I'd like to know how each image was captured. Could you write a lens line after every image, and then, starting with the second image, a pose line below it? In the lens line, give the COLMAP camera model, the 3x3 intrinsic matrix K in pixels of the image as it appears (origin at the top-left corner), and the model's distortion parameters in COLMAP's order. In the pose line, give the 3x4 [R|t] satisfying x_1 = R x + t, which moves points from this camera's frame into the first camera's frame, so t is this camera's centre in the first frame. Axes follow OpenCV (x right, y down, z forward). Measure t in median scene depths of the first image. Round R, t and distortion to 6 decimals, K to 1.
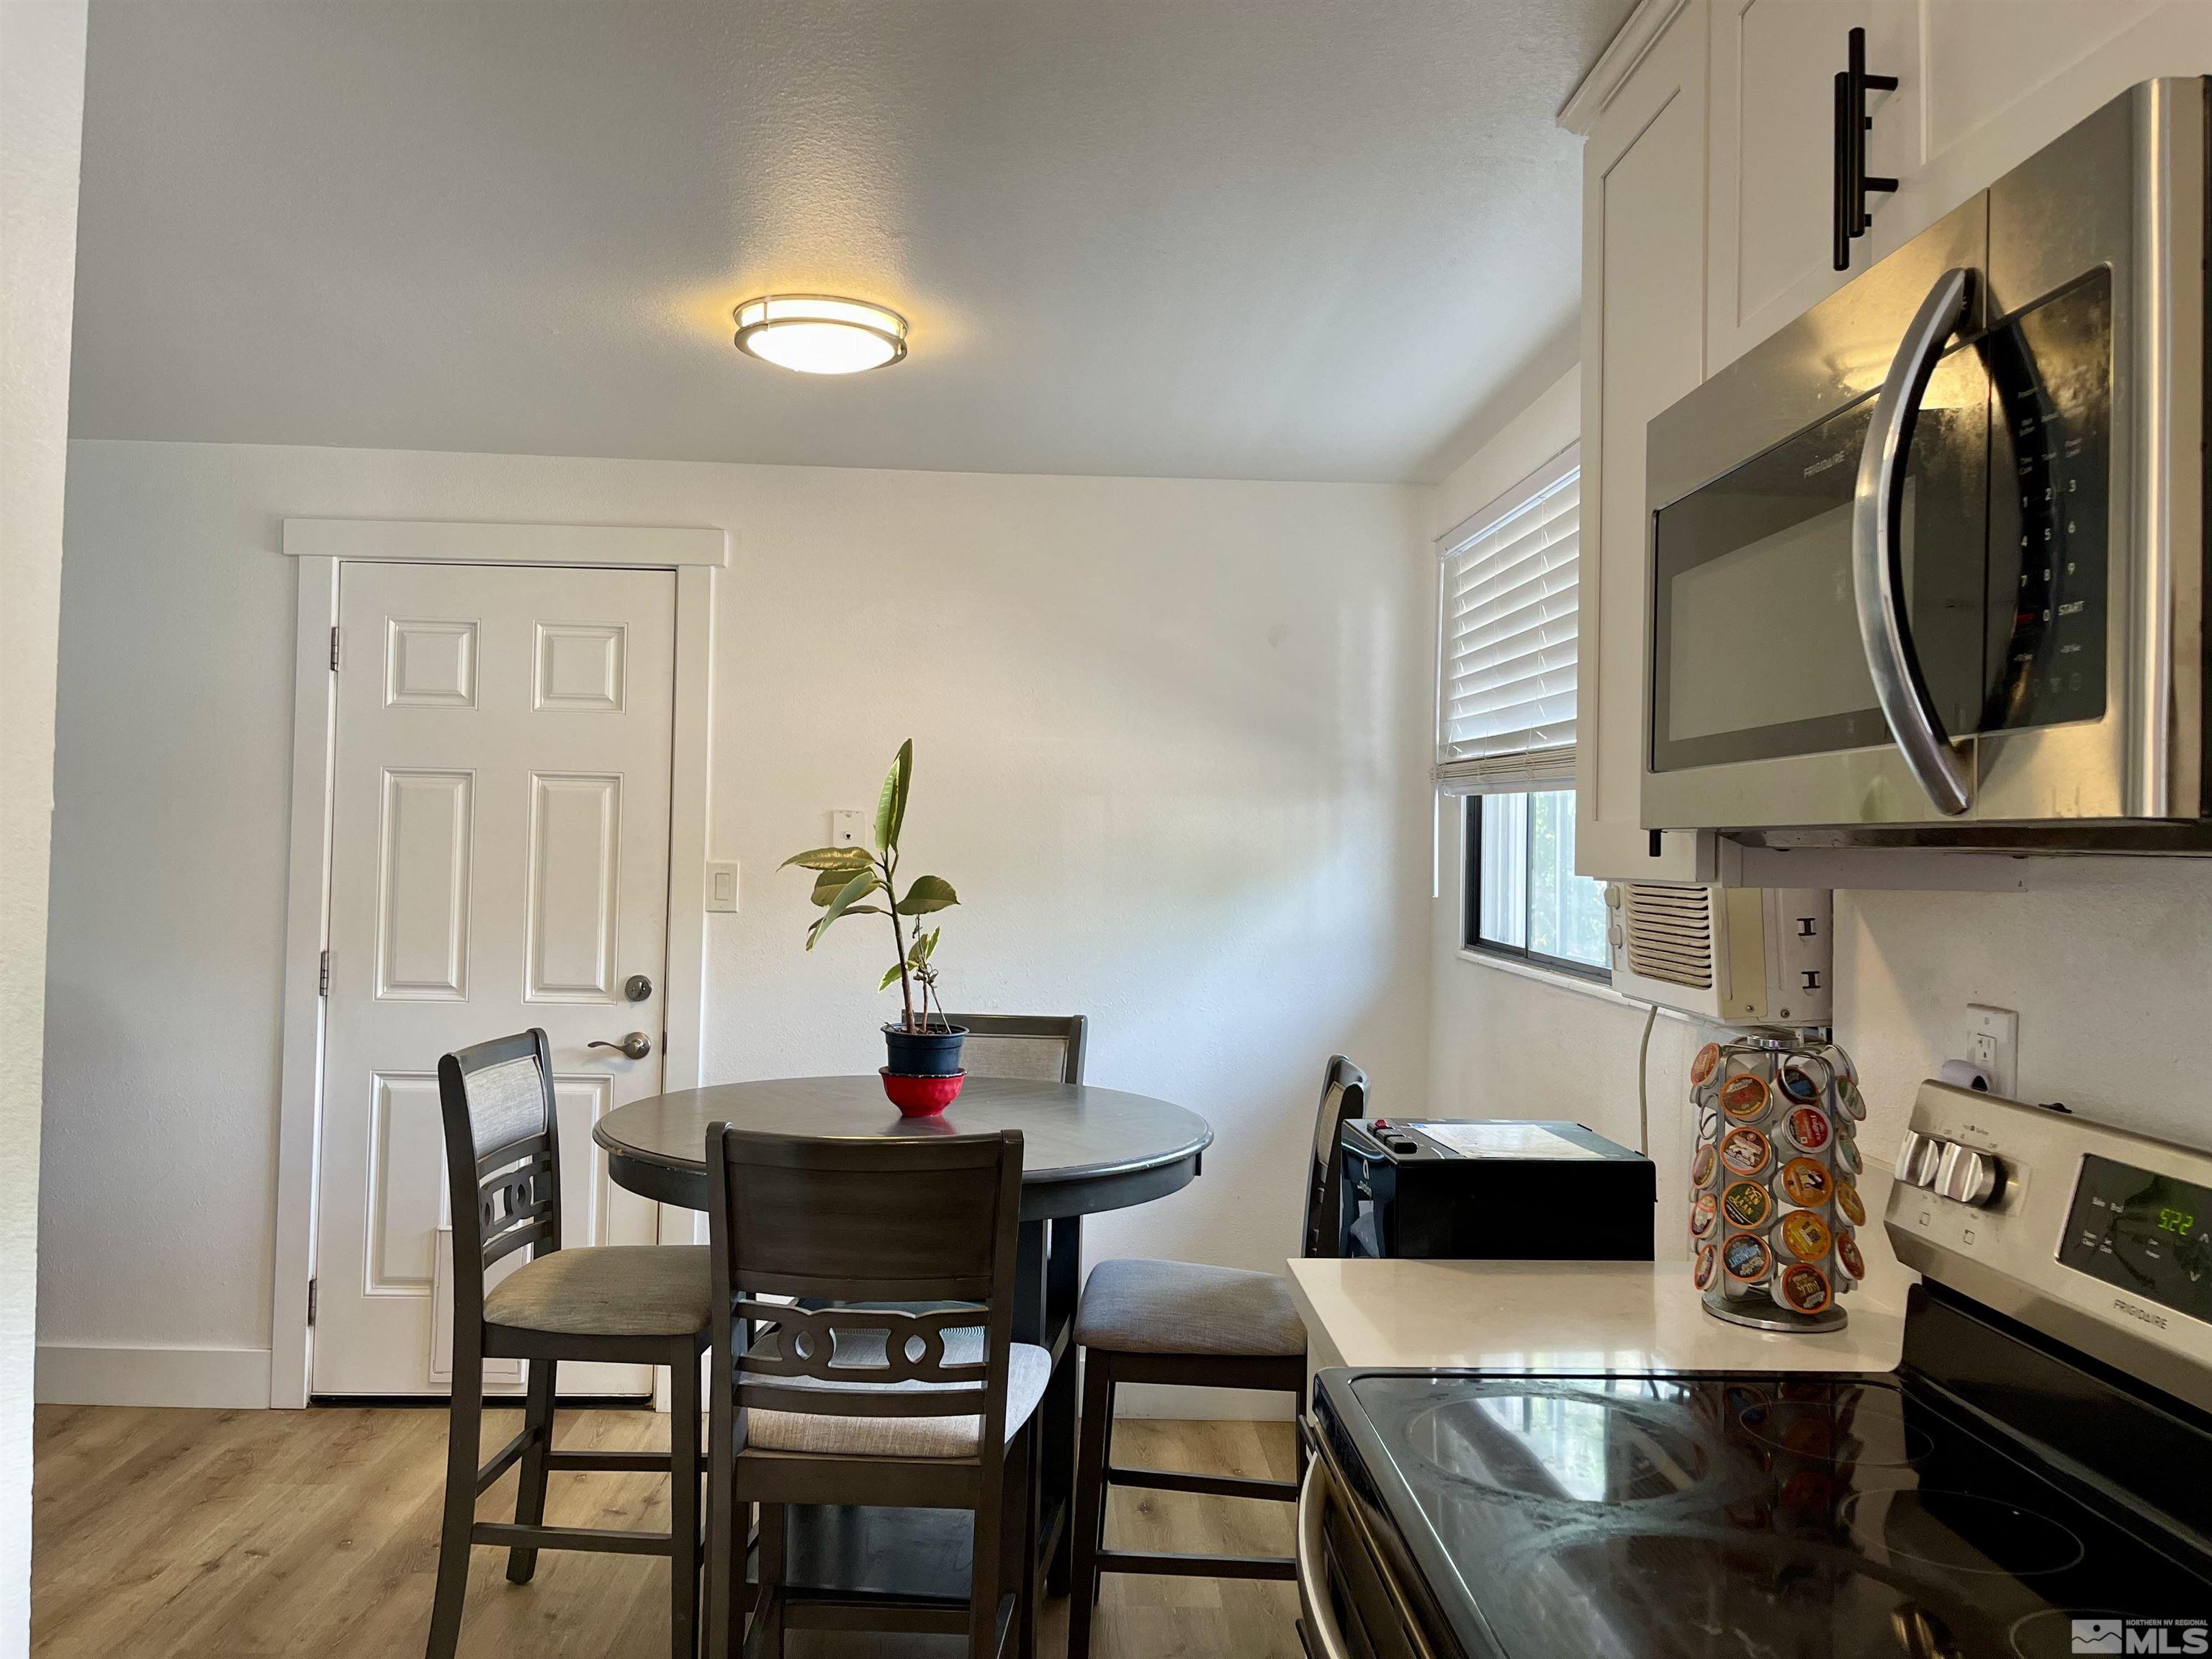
lens RADIAL K [[1713.9, 0, 1106.0], [0, 1713.9, 829.5], [0, 0, 1]] dist [0.047294, -0.049251]
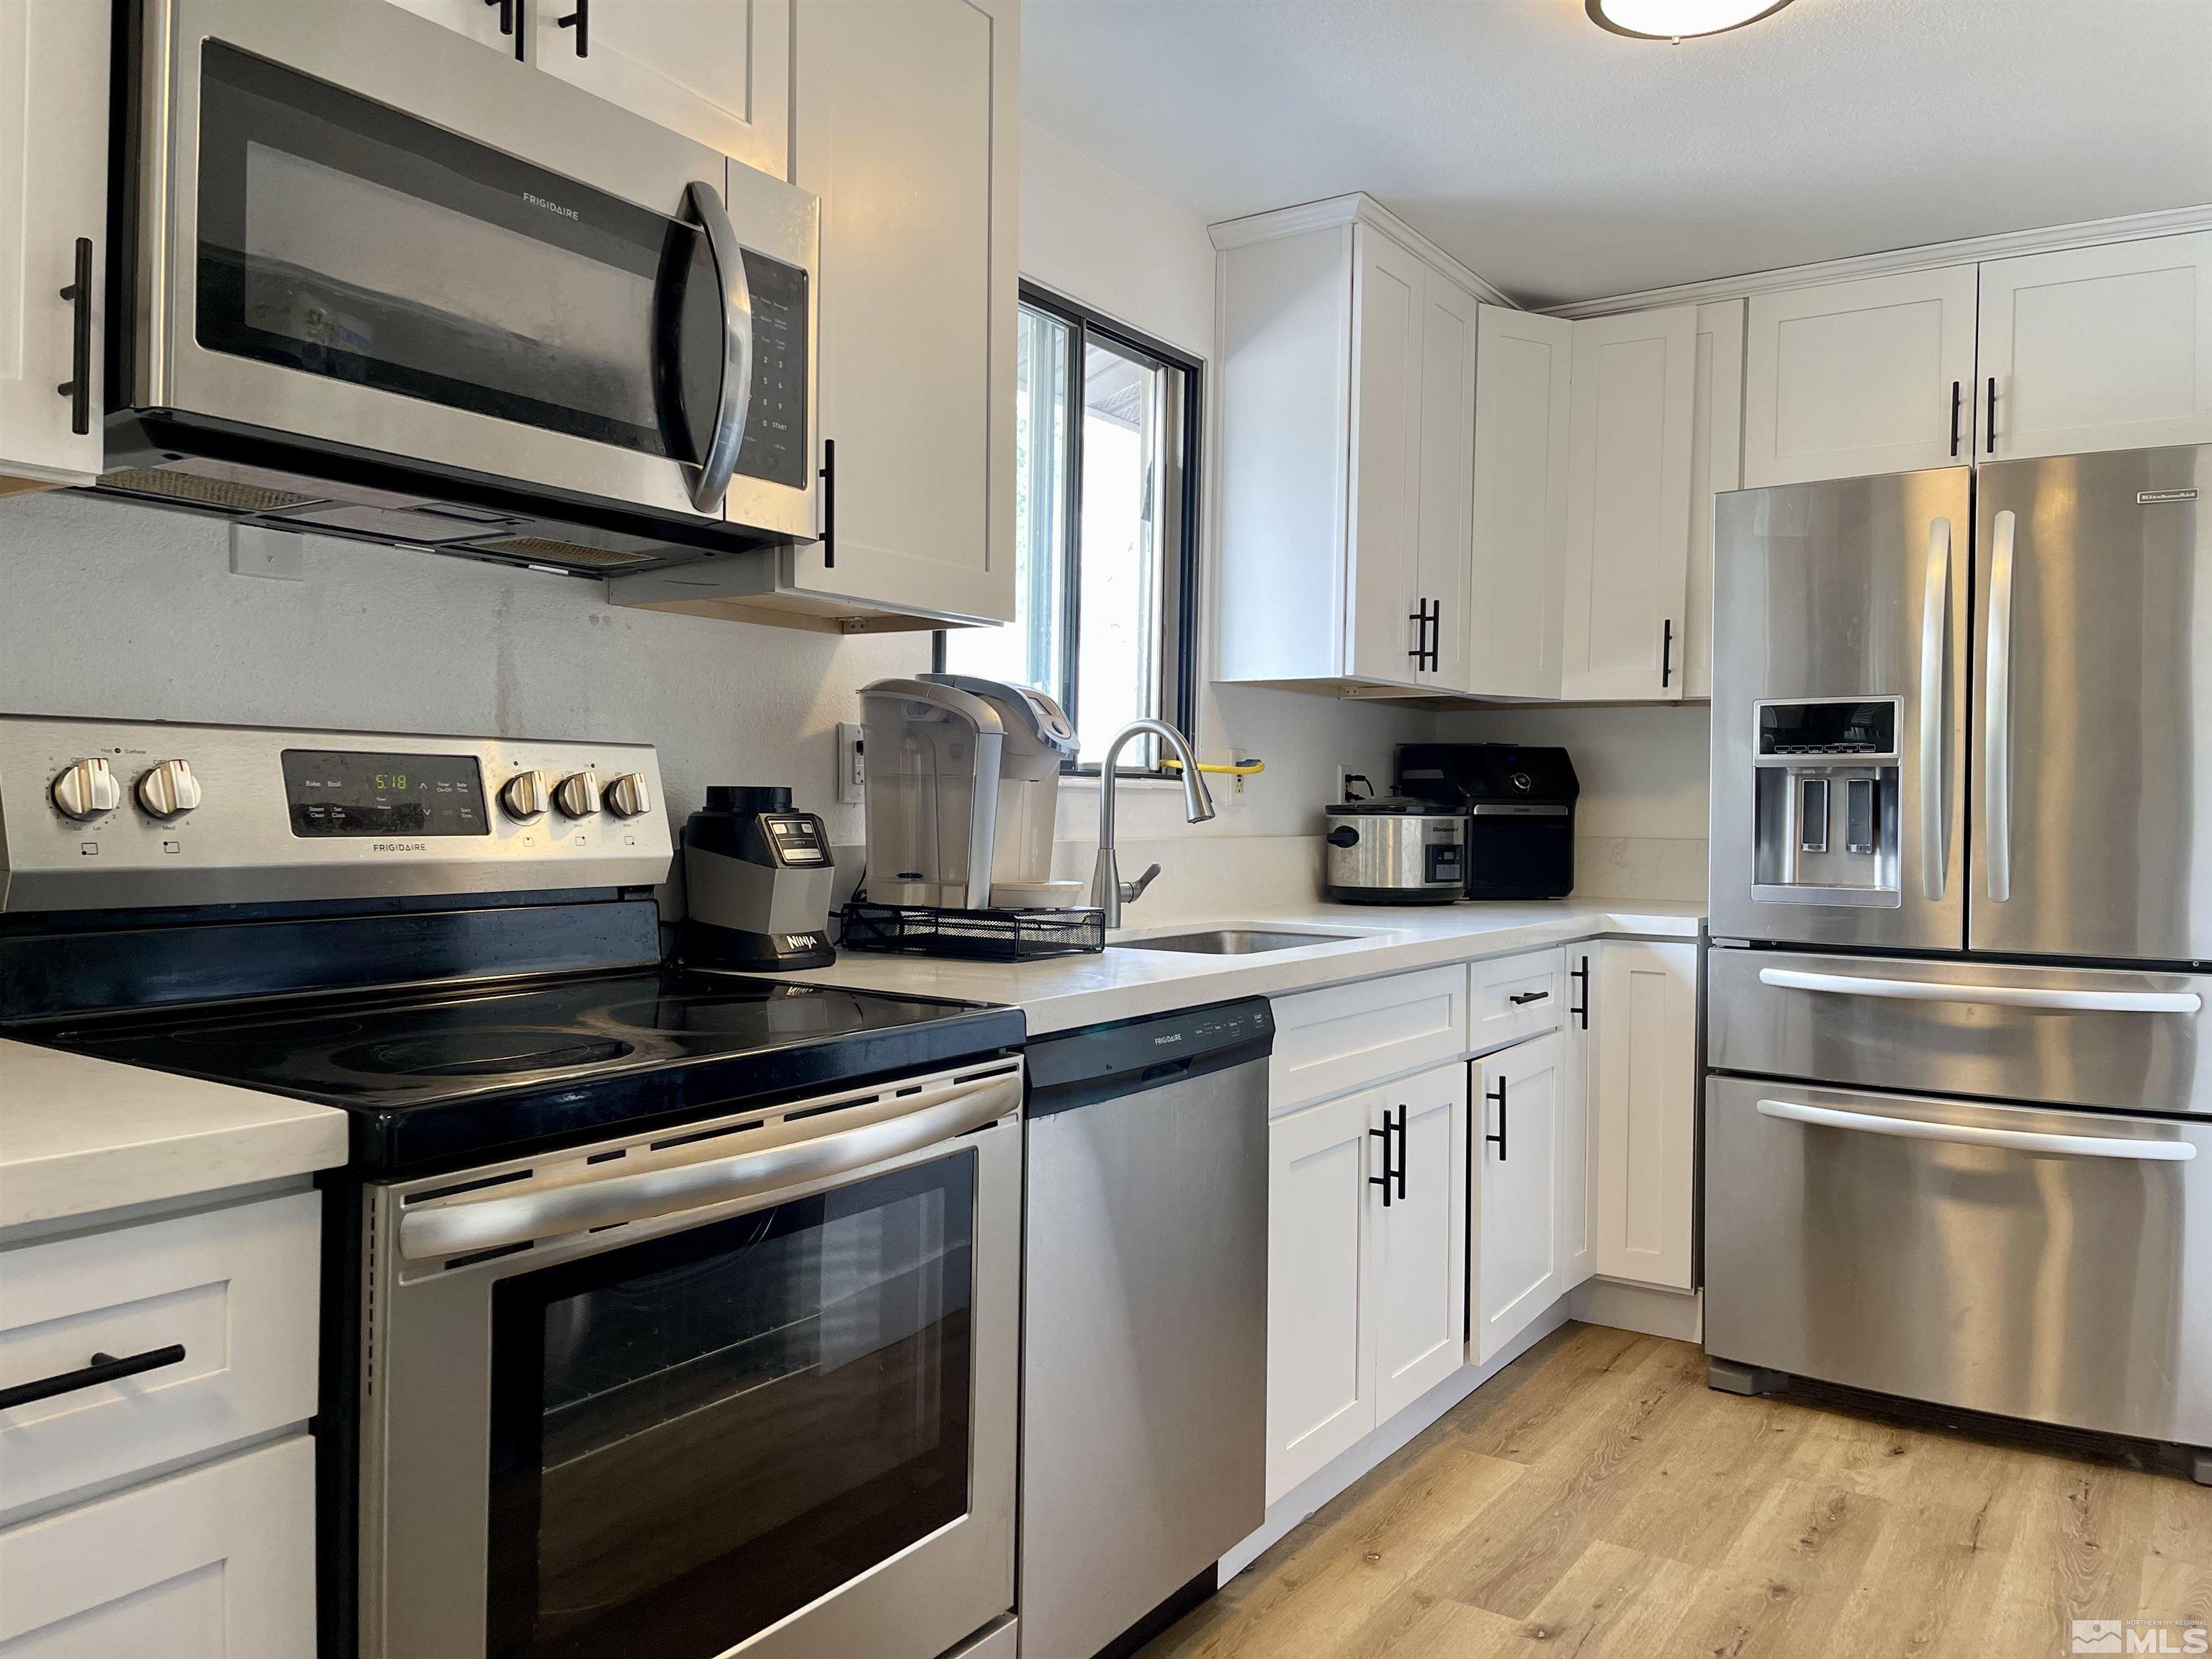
lens RADIAL K [[1713.9, 0, 1106.0], [0, 1713.9, 829.5], [0, 0, 1]] dist [0.047294, -0.049251]
pose [[-0.813878, -0.043320, 0.579419, -0.640170], [-0.039657, 0.999033, 0.018988, 0.197103], [-0.579681, -0.007524, -0.814809, 1.669900]]
